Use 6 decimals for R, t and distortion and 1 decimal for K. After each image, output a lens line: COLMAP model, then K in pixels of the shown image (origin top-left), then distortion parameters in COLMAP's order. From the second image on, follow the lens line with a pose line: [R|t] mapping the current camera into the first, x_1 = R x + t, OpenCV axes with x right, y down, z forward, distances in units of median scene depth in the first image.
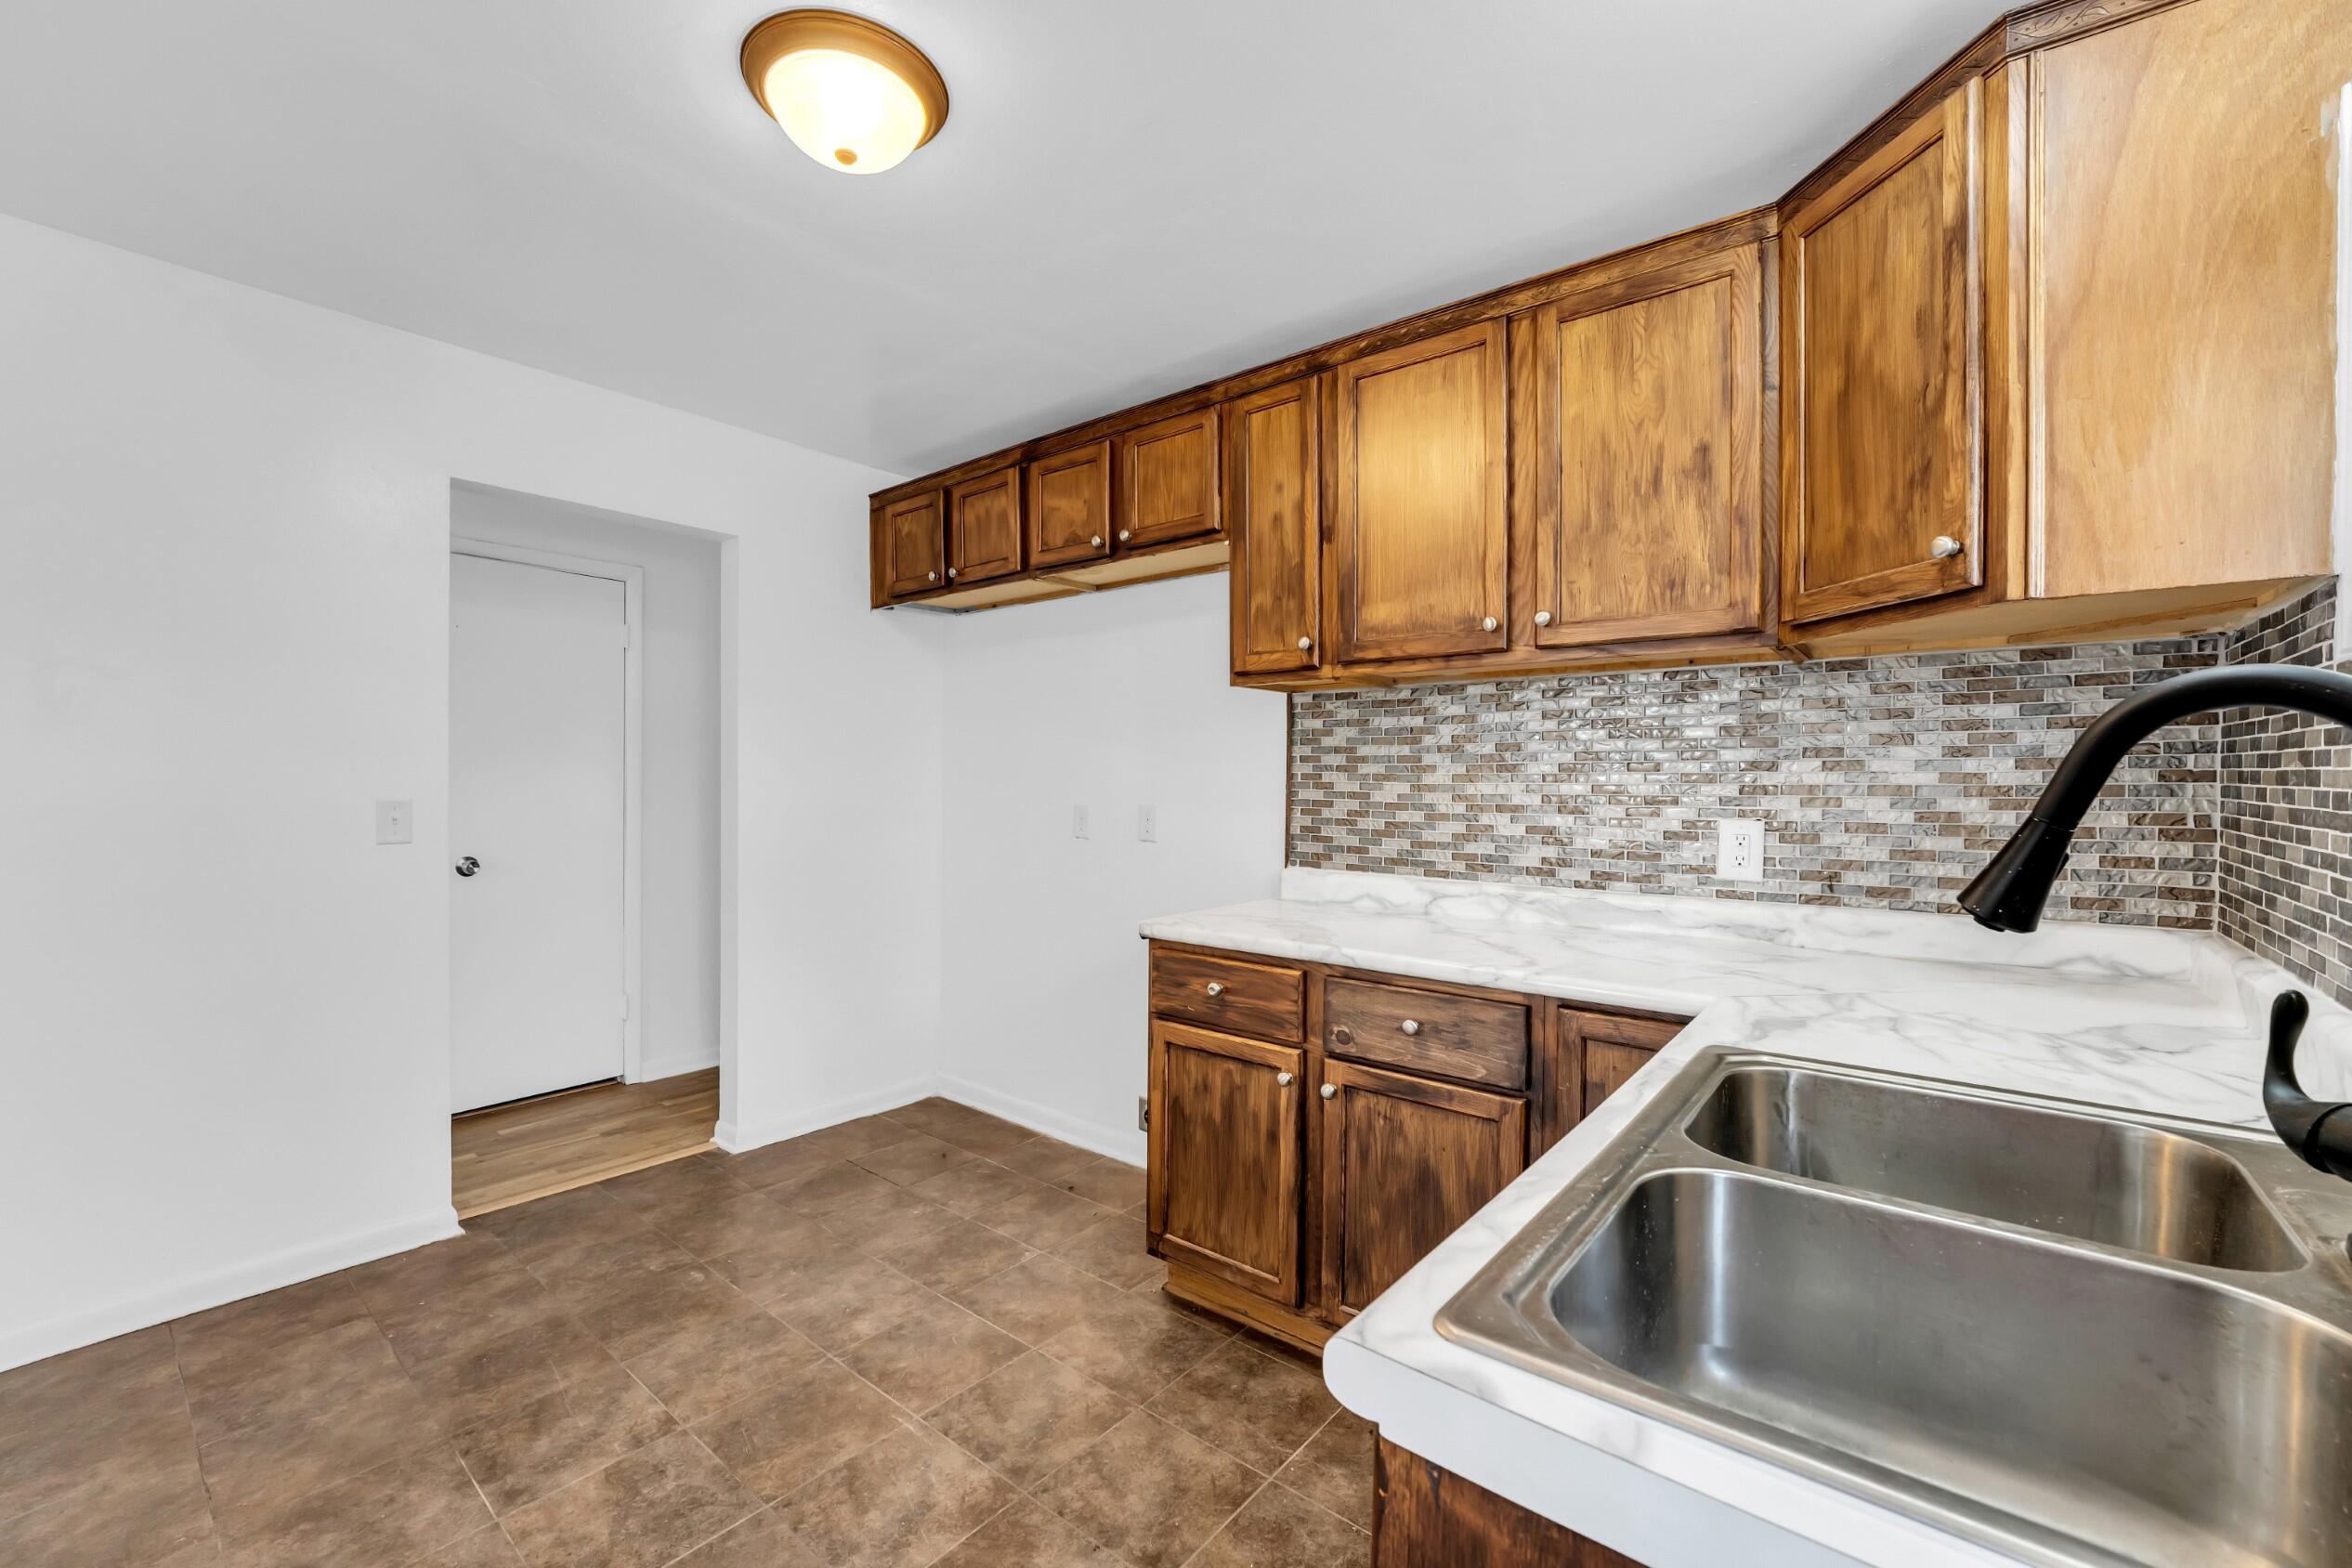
lens RADIAL K [[954.5, 0, 1170.5], [0, 954.5, 790.7], [0, 0, 1]] dist [-0.018294, 0.003123]
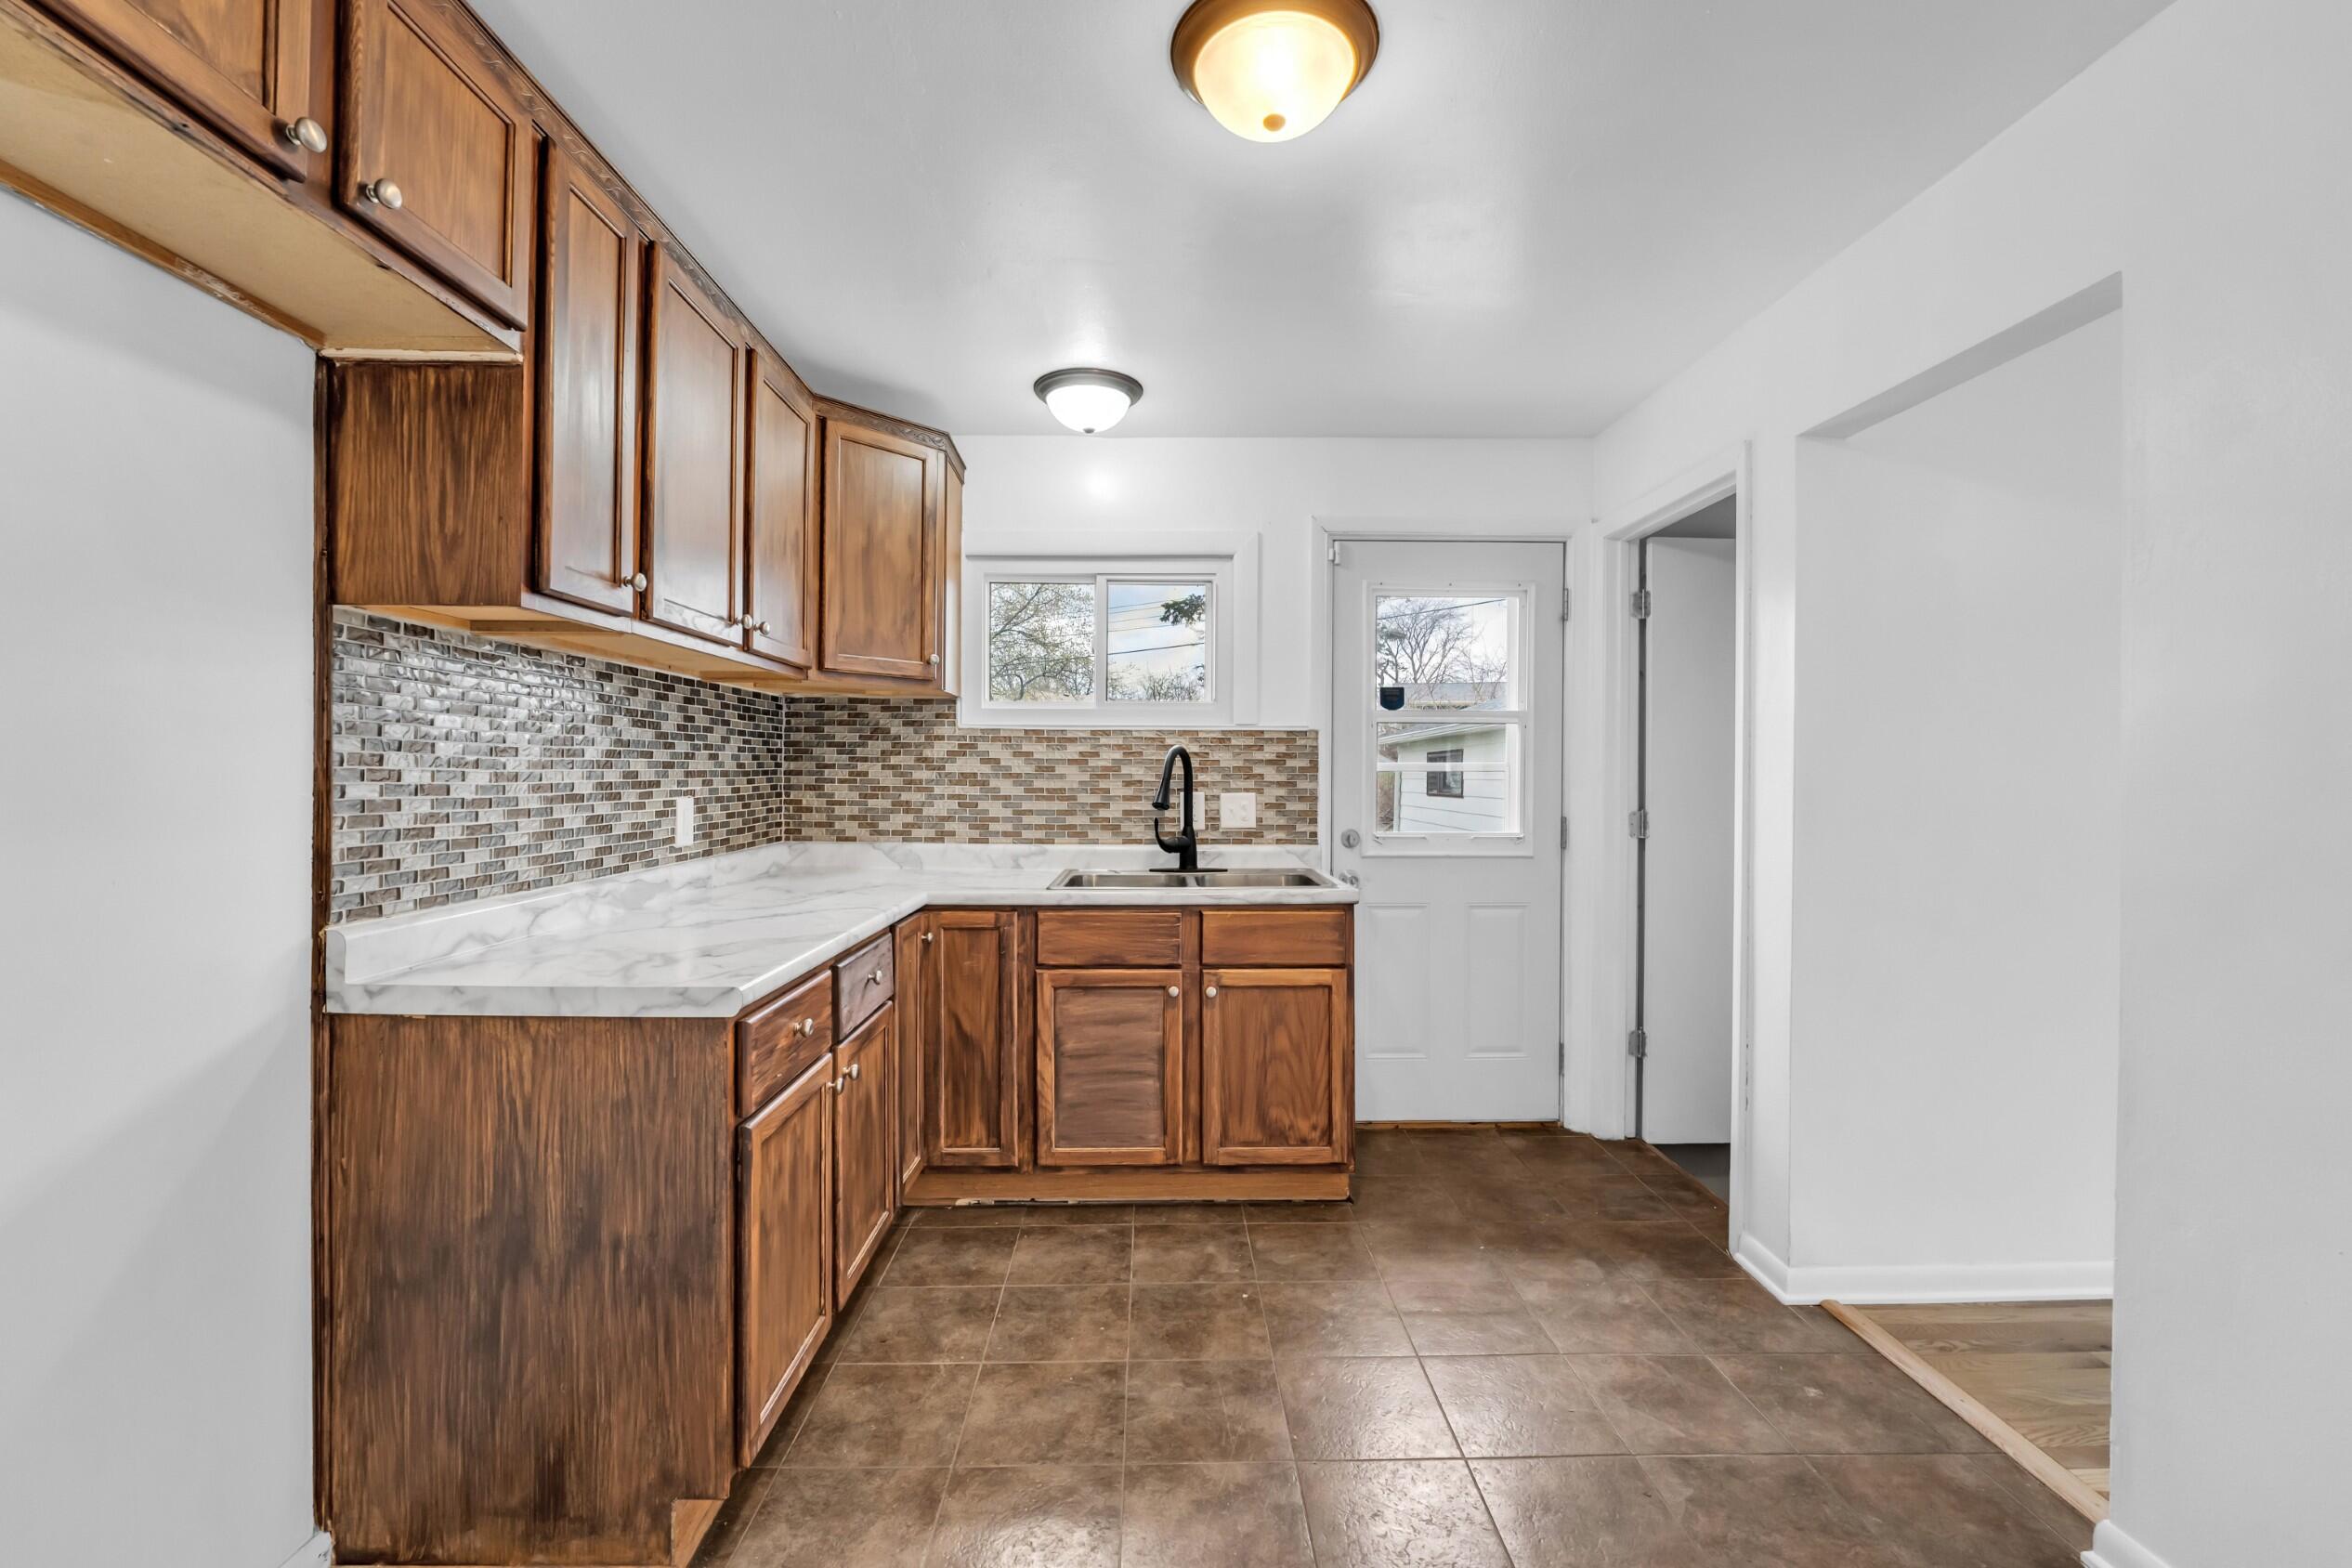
lens RADIAL K [[954.5, 0, 1164.1], [0, 954.5, 781.6], [0, 0, 1]] dist [-0.018294, 0.003123]
pose [[-0.642243, -0.014711, 0.766360, -0.755084], [0.001012, 0.999799, 0.020040, -0.015487], [-0.766500, 0.013646, -0.642099, 1.273253]]
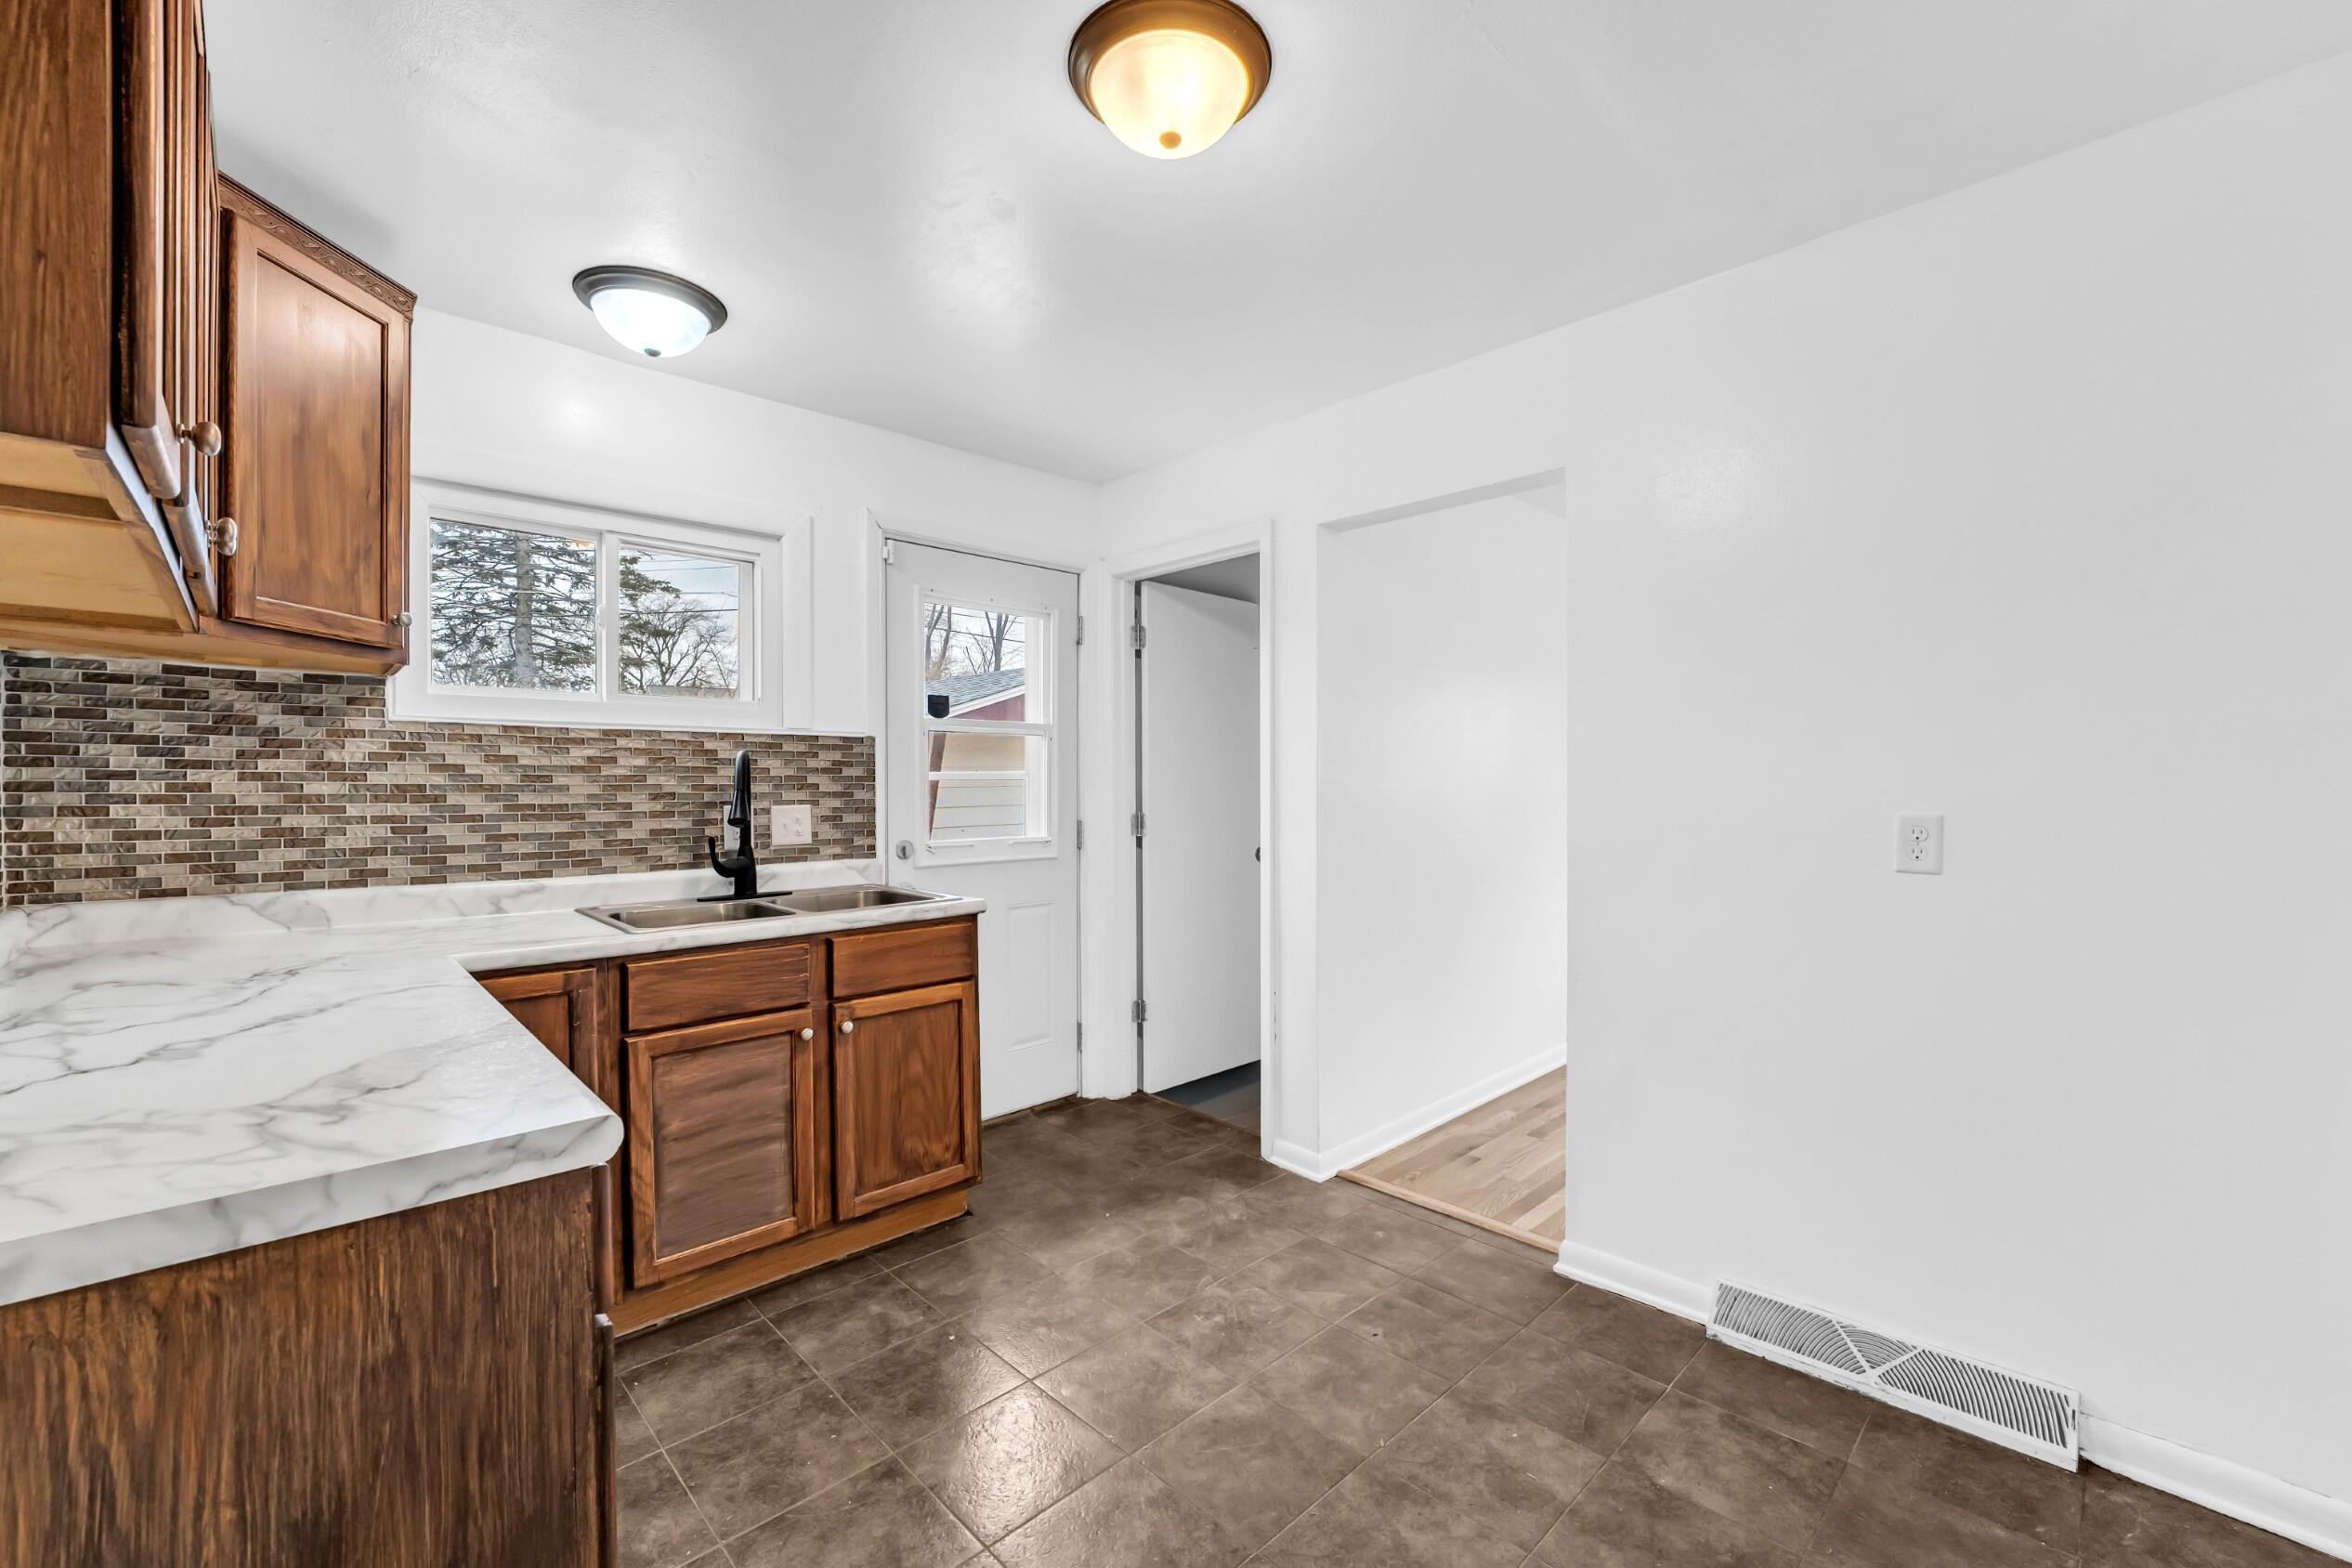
lens RADIAL K [[954.5, 0, 1162.1], [0, 954.5, 795.0], [0, 0, 1]] dist [-0.018294, 0.003123]
pose [[-0.992009, -0.006527, 0.126000, -0.345157], [-0.003211, 0.999644, 0.026504, -0.018221], [-0.126128, 0.025887, -0.991676, 1.481055]]
